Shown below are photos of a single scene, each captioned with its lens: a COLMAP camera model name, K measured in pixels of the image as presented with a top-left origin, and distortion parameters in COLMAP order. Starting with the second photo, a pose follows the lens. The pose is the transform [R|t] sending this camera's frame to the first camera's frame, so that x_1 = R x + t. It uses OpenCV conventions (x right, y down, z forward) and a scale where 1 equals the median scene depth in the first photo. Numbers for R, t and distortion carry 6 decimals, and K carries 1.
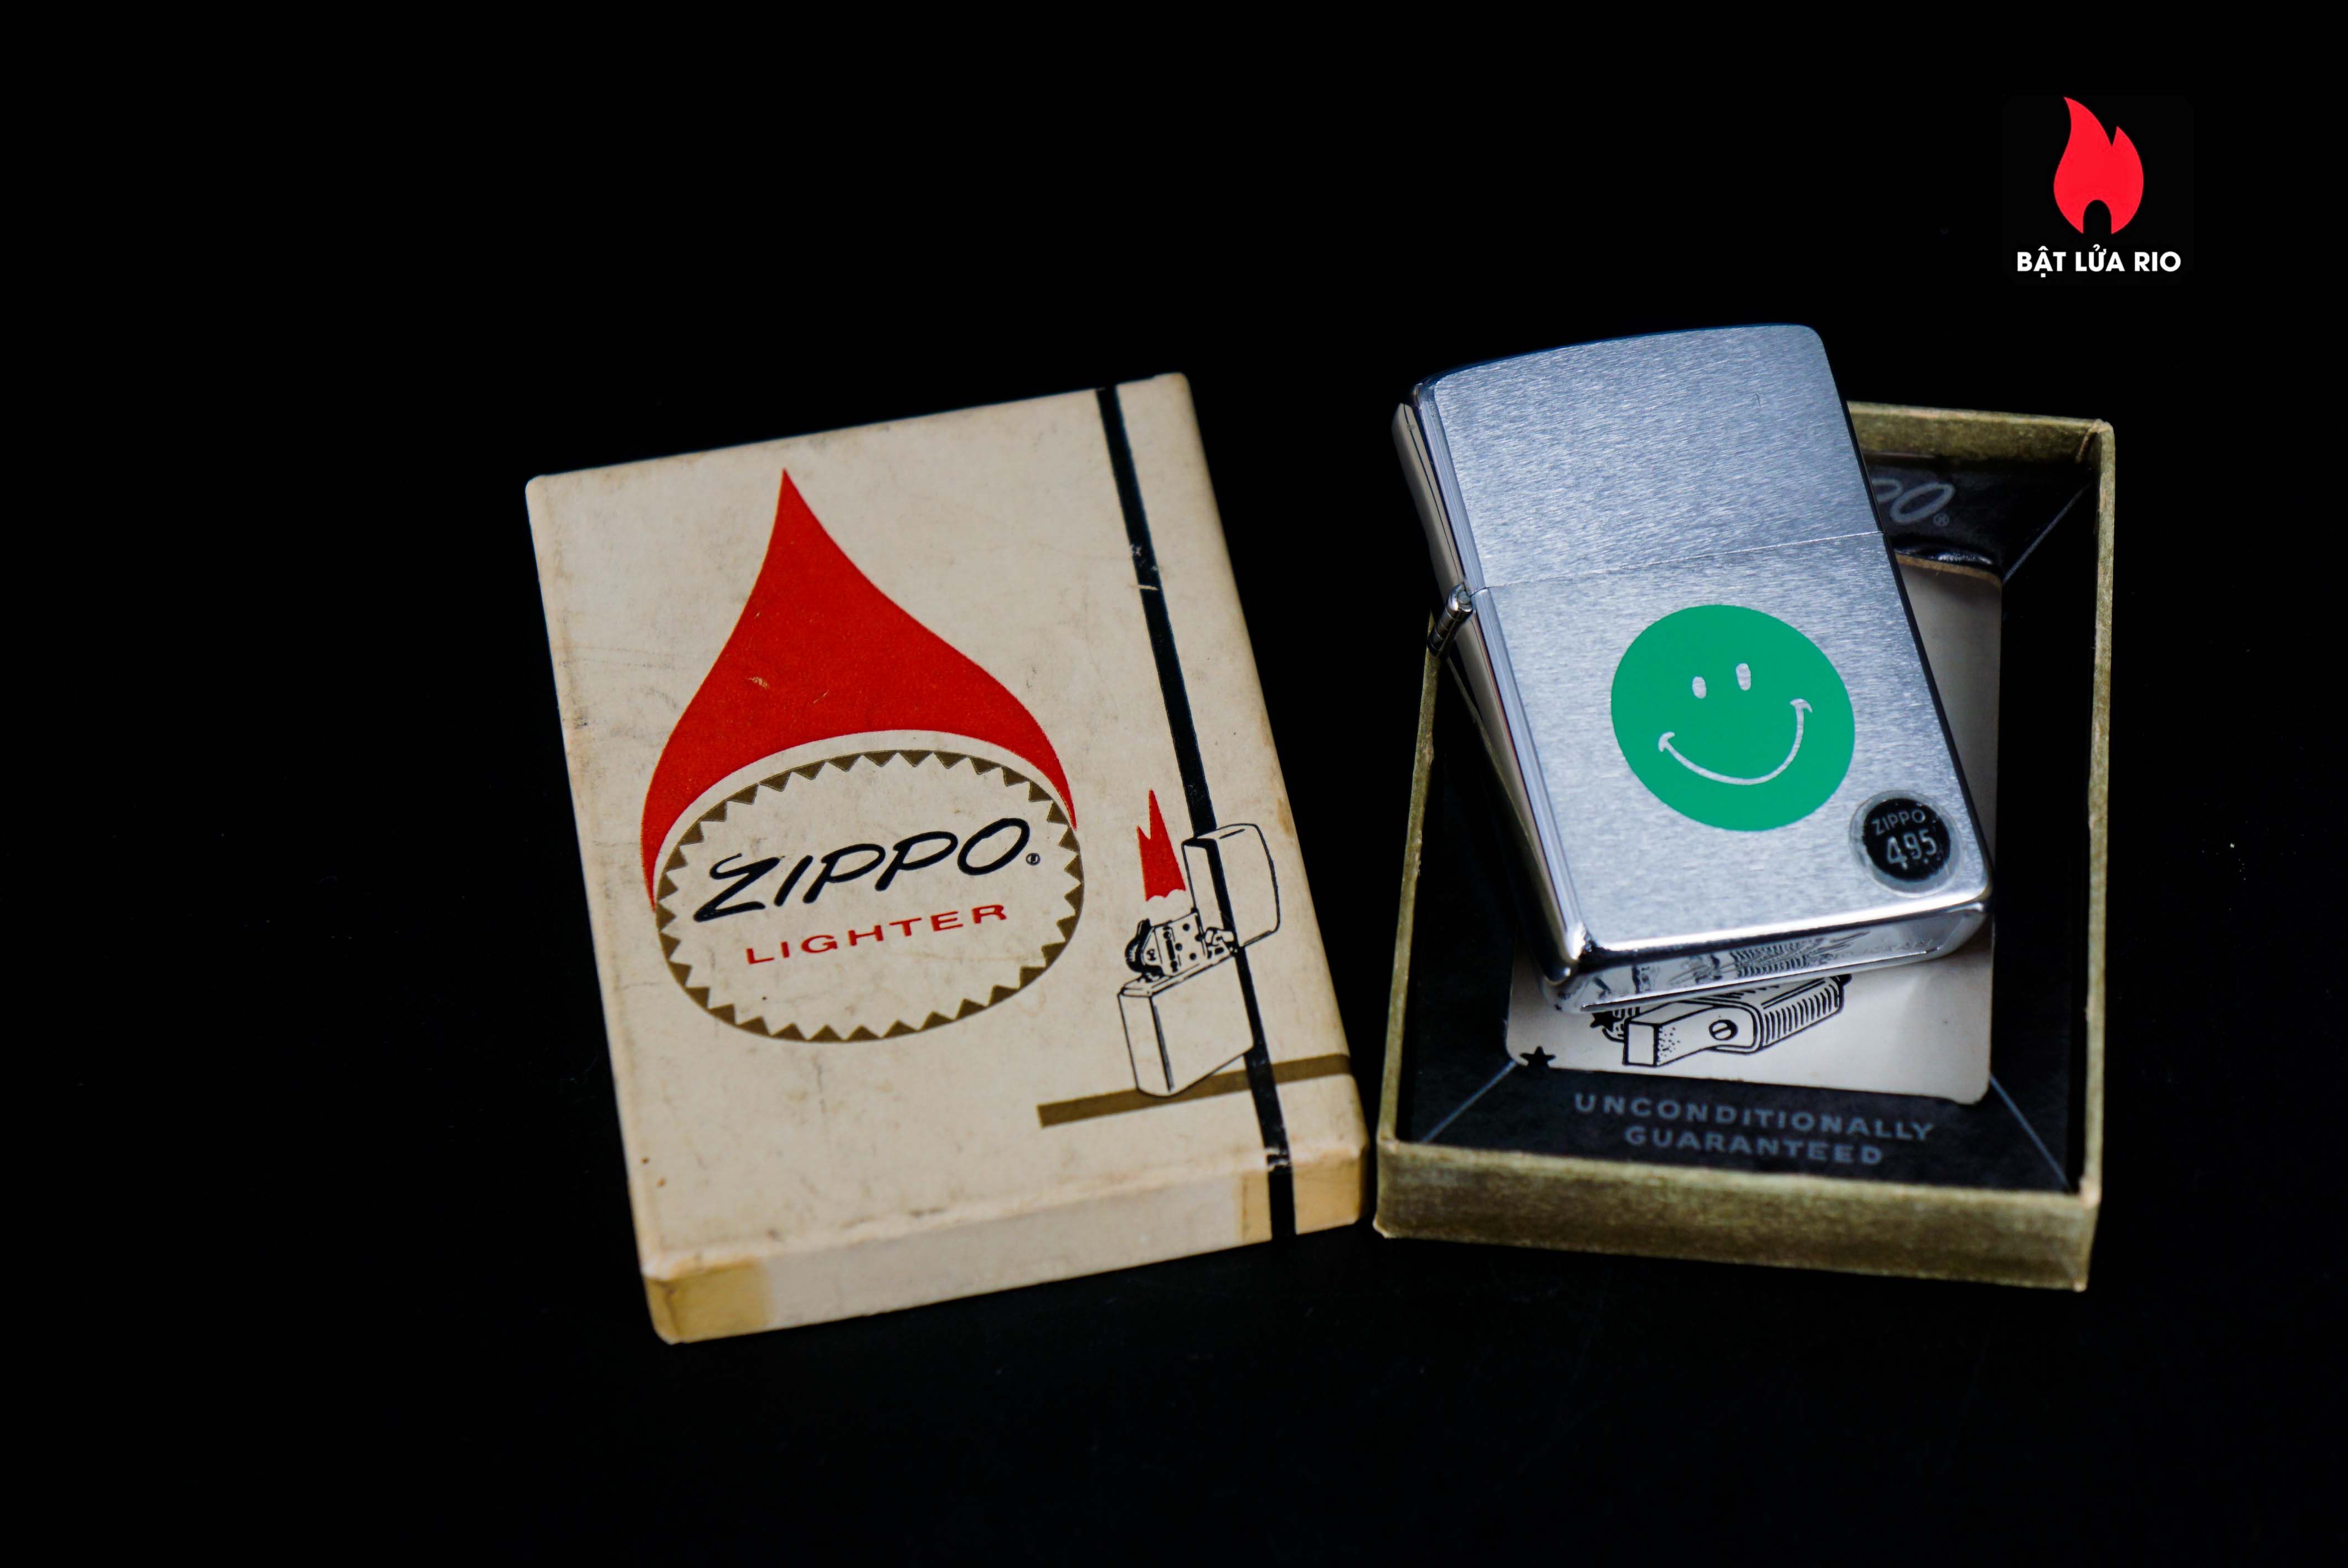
lens RADIAL K [[5835.1, 0, 1174.0], [0, 5835.1, 784.0], [0, 0, 1]] dist [0.388351, -0.189502]
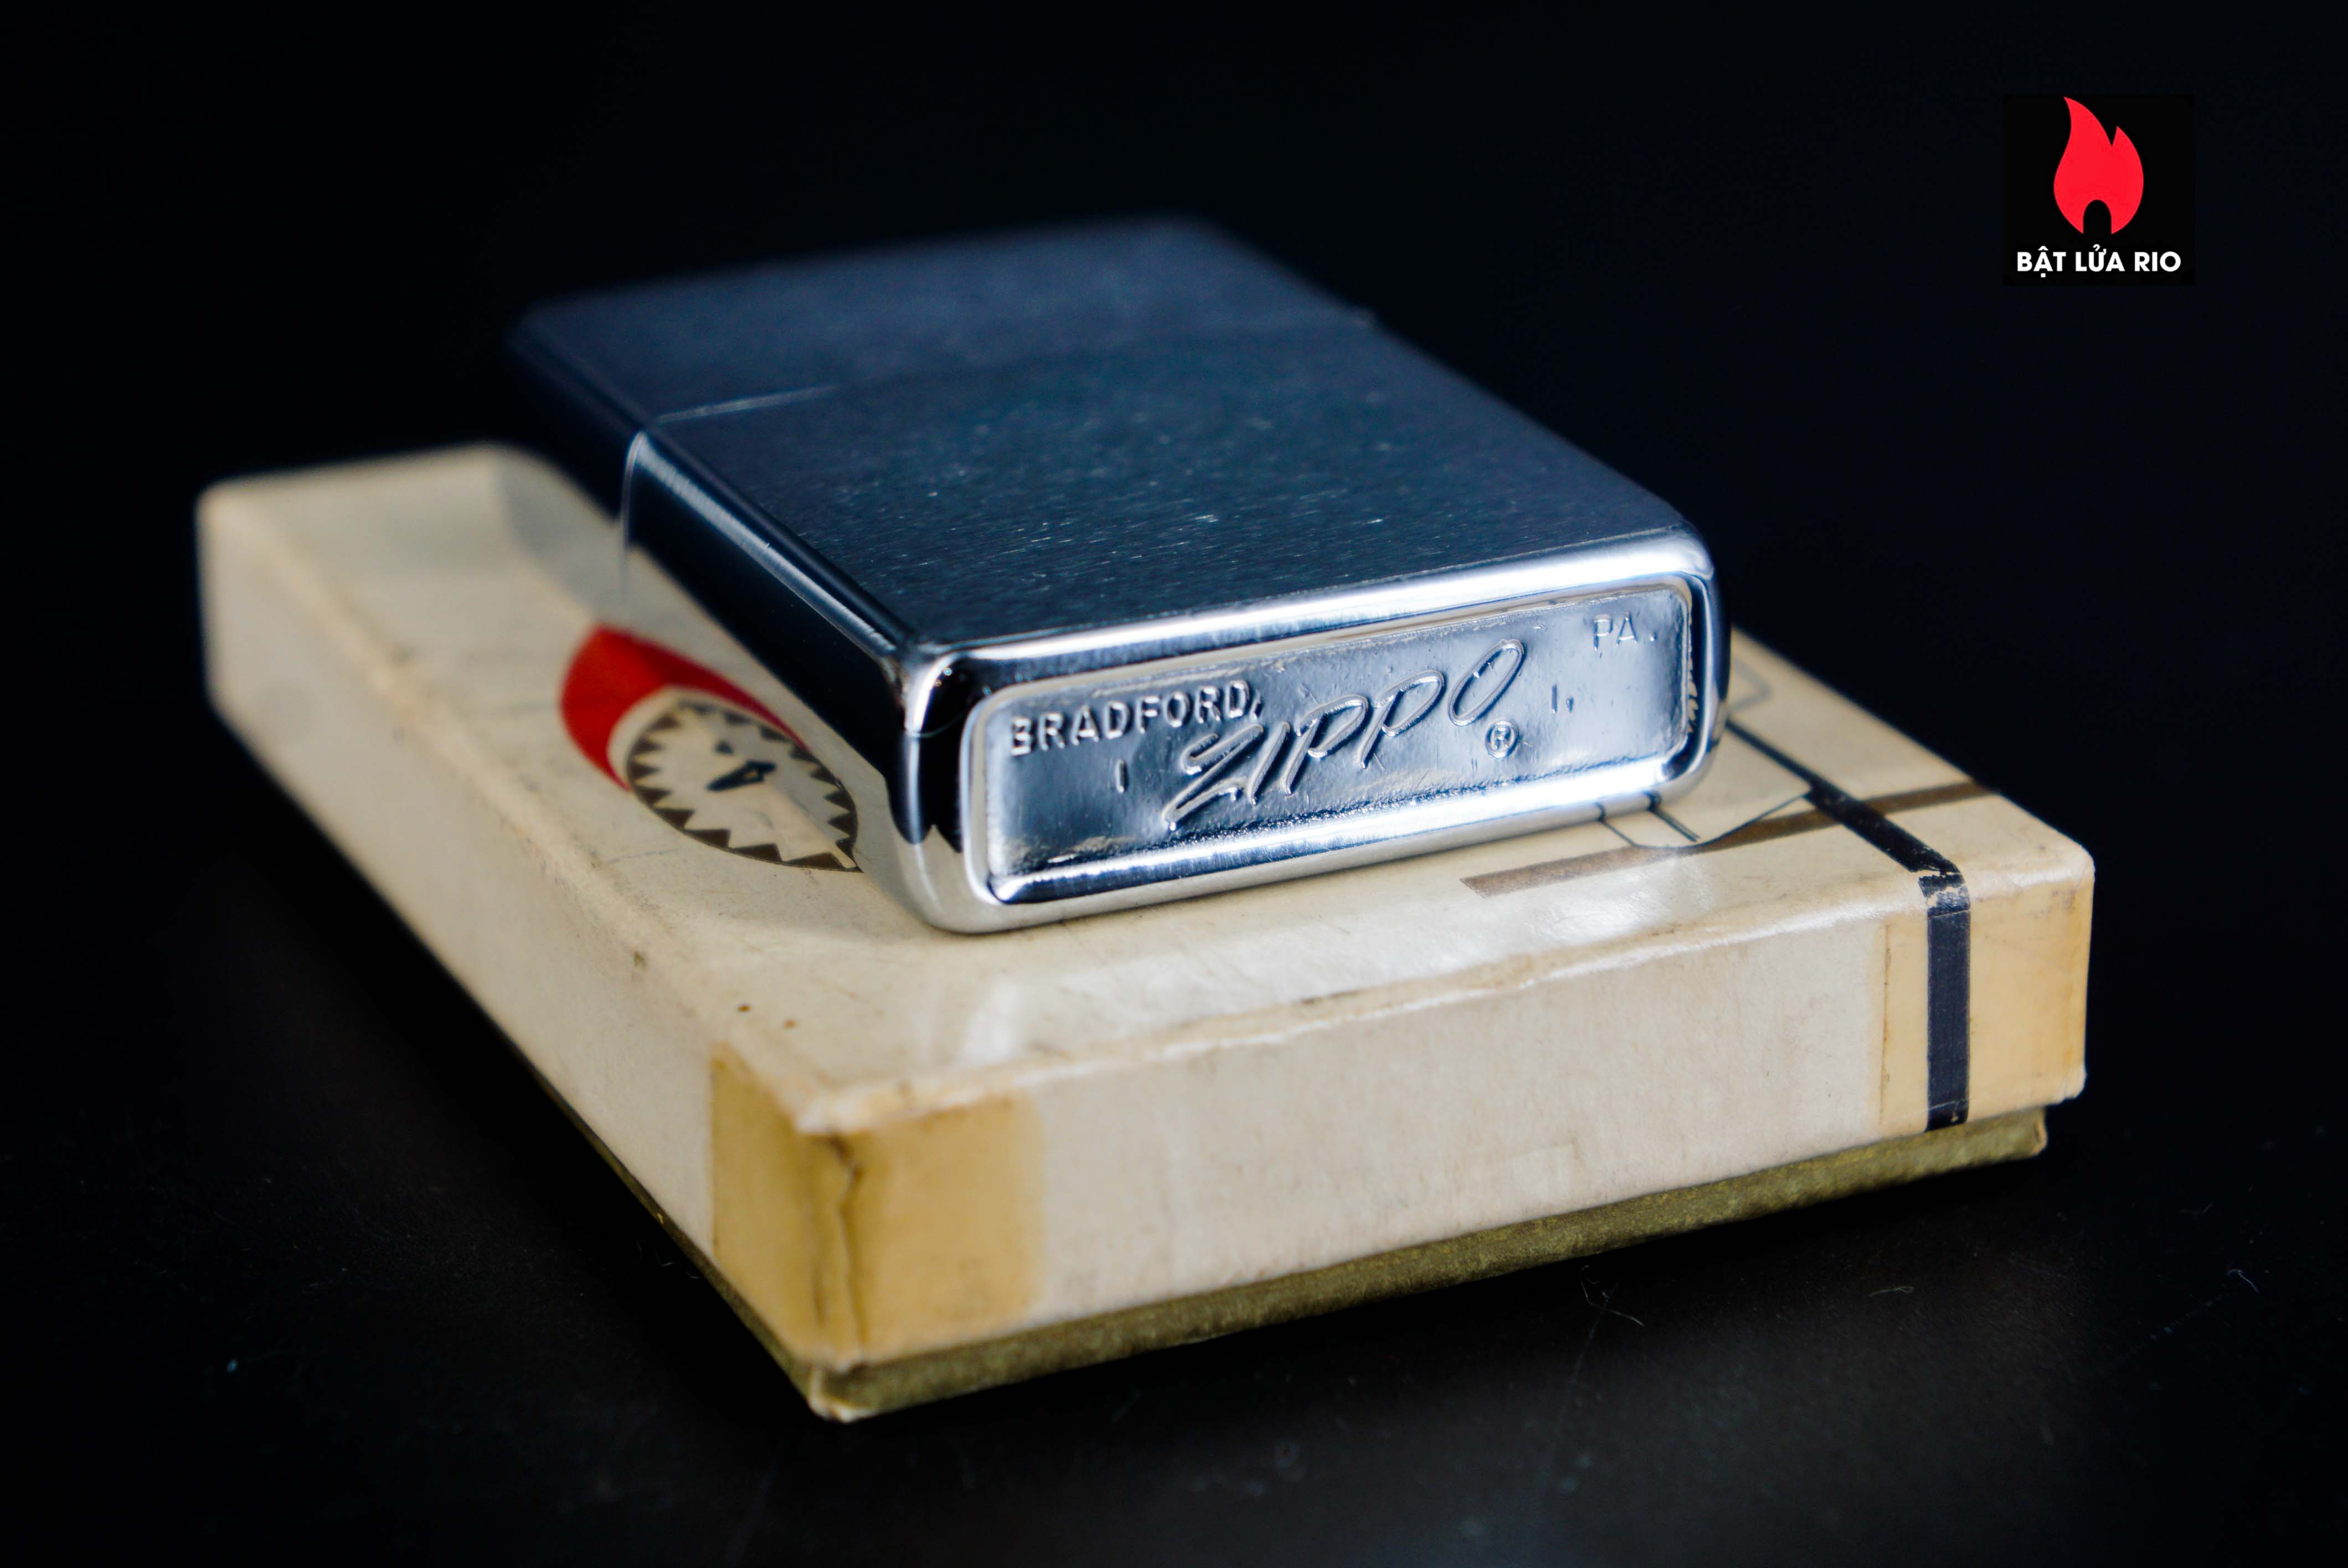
lens RADIAL K [[5835.1, 0, 1174.0], [0, 5835.1, 784.0], [0, 0, 1]] dist [0.388351, -0.189502]
pose [[0.968396, -0.071949, 0.238816, -0.169278], [0.189817, 0.833727, -0.518526, 0.308299], [-0.161800, 0.547469, 0.821035, 0.562269]]
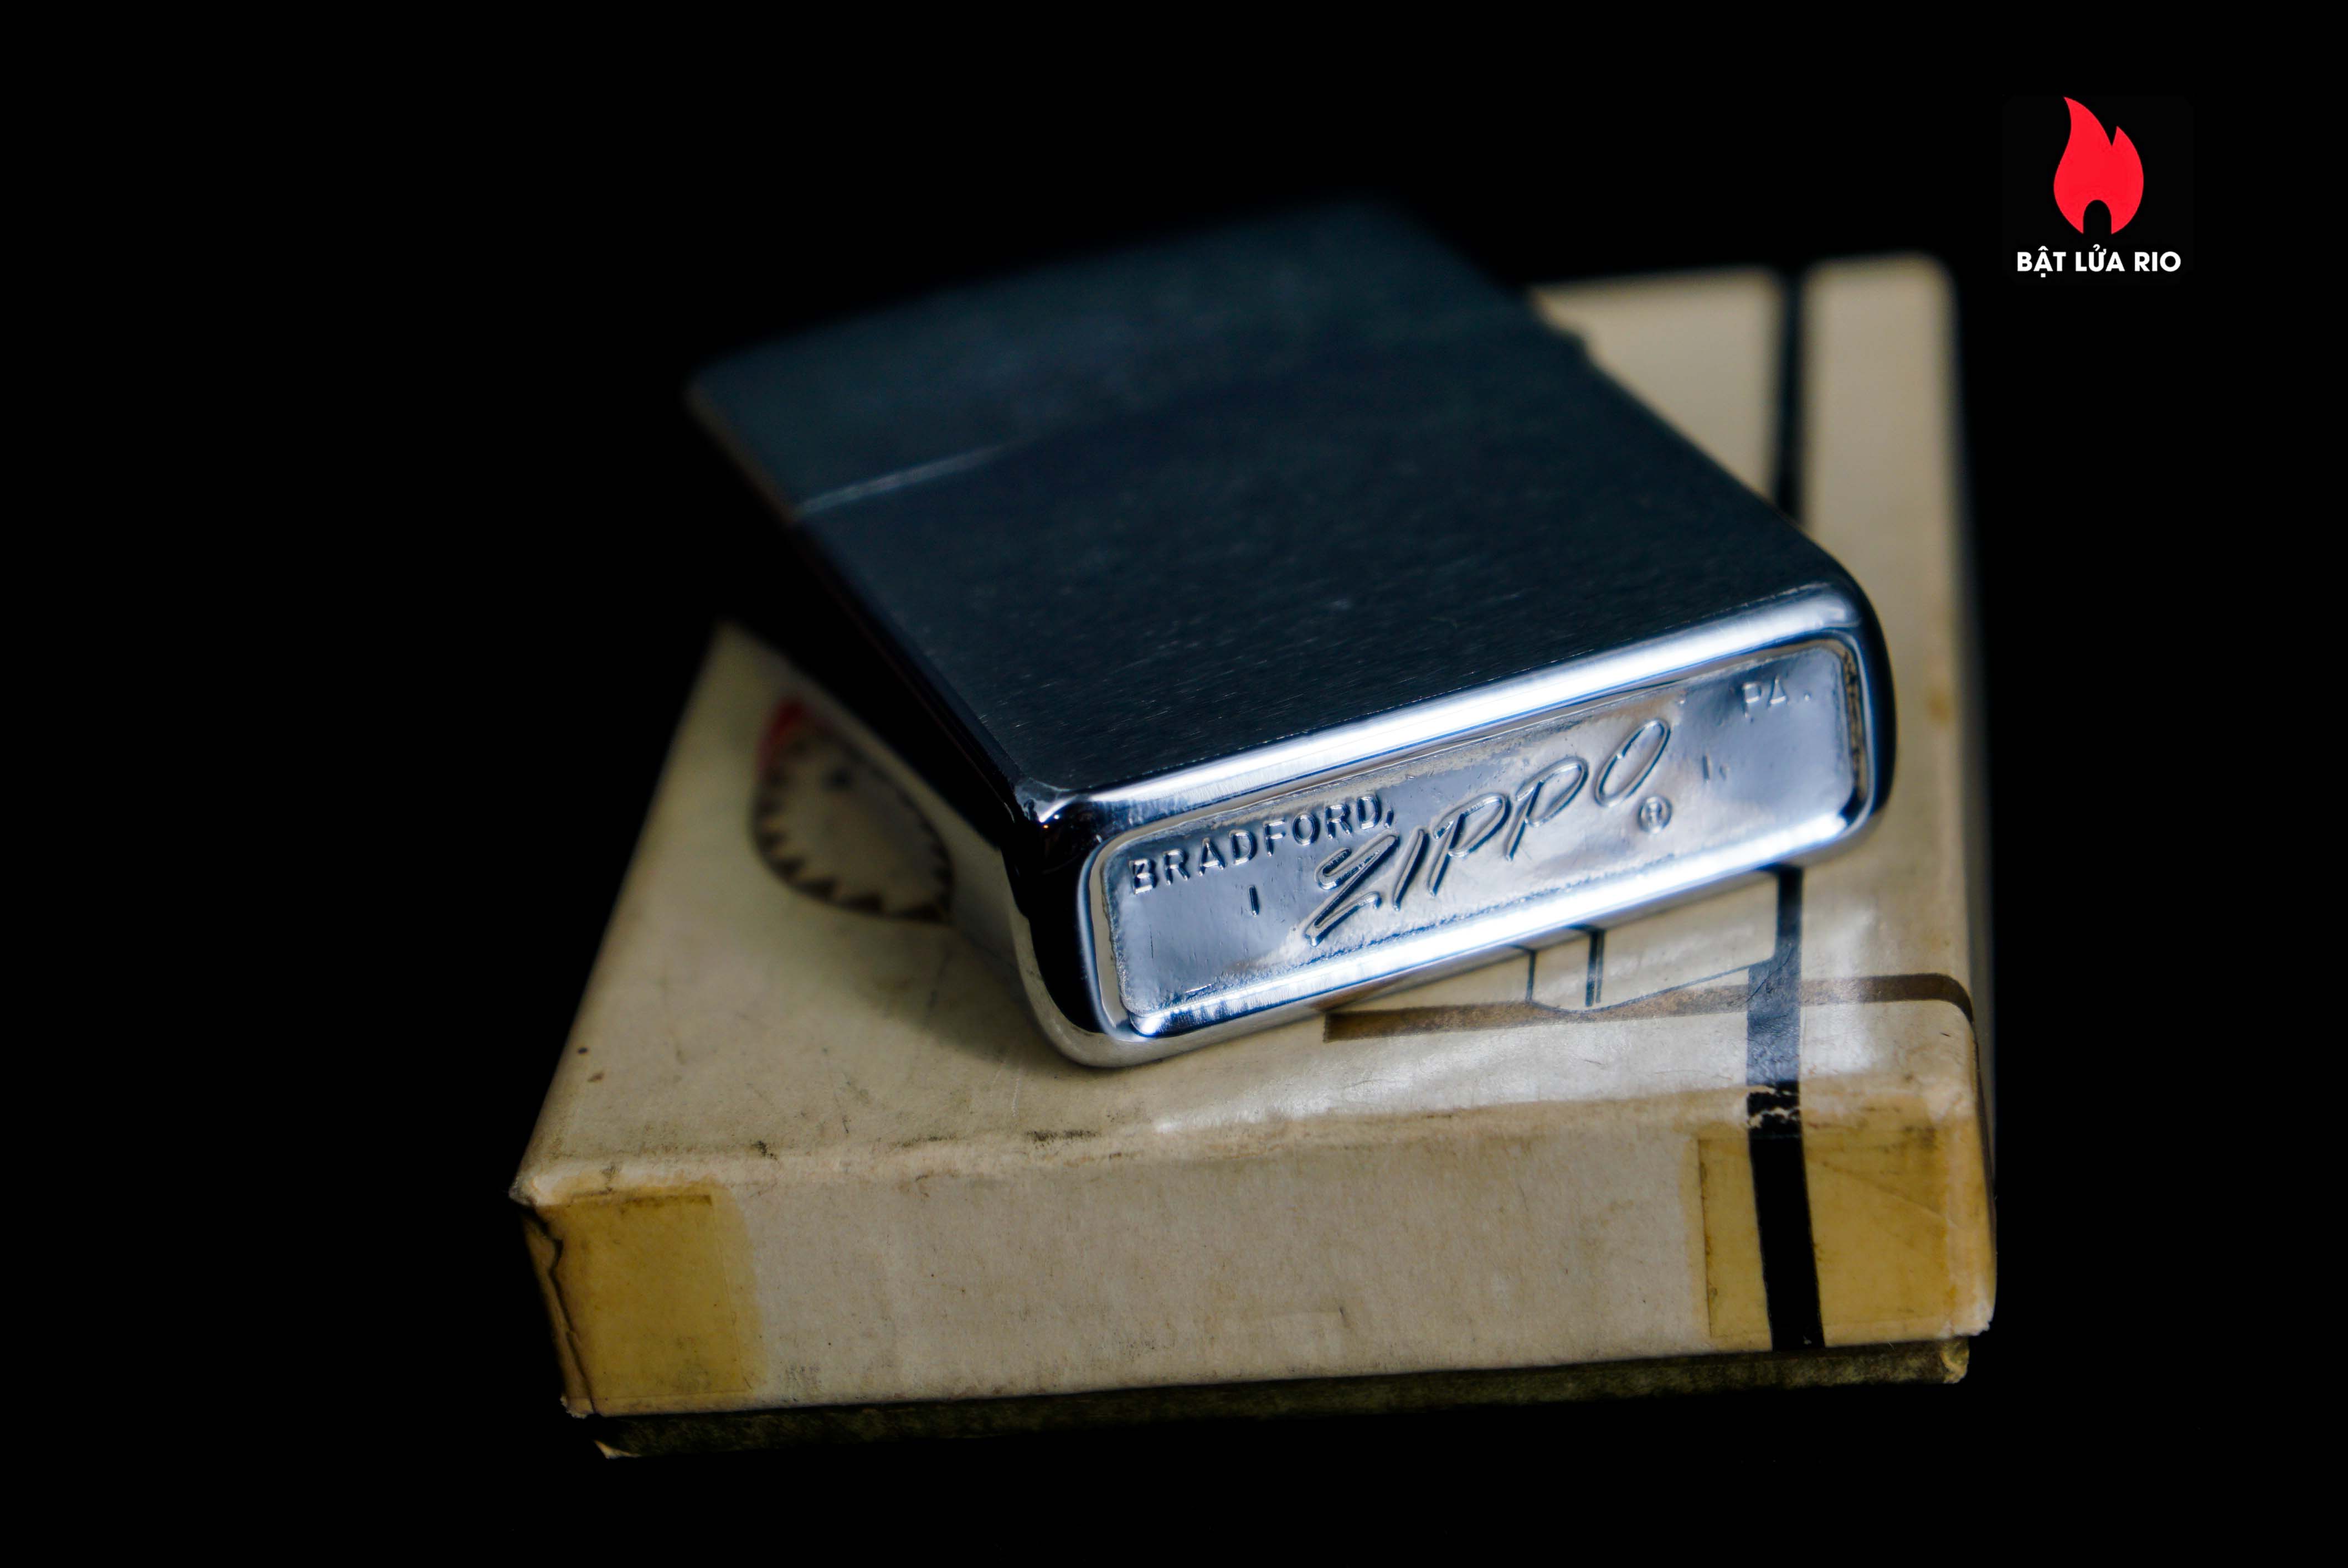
lens RADIAL K [[5835.1, 0, 1174.0], [0, 5835.1, 784.0], [0, 0, 1]] dist [0.388351, -0.189502]
pose [[0.956445, 0.045823, -0.288294, 0.107325], [-0.165662, 0.898366, -0.406811, 0.241741], [0.240352, 0.436852, 0.866828, 0.539481]]
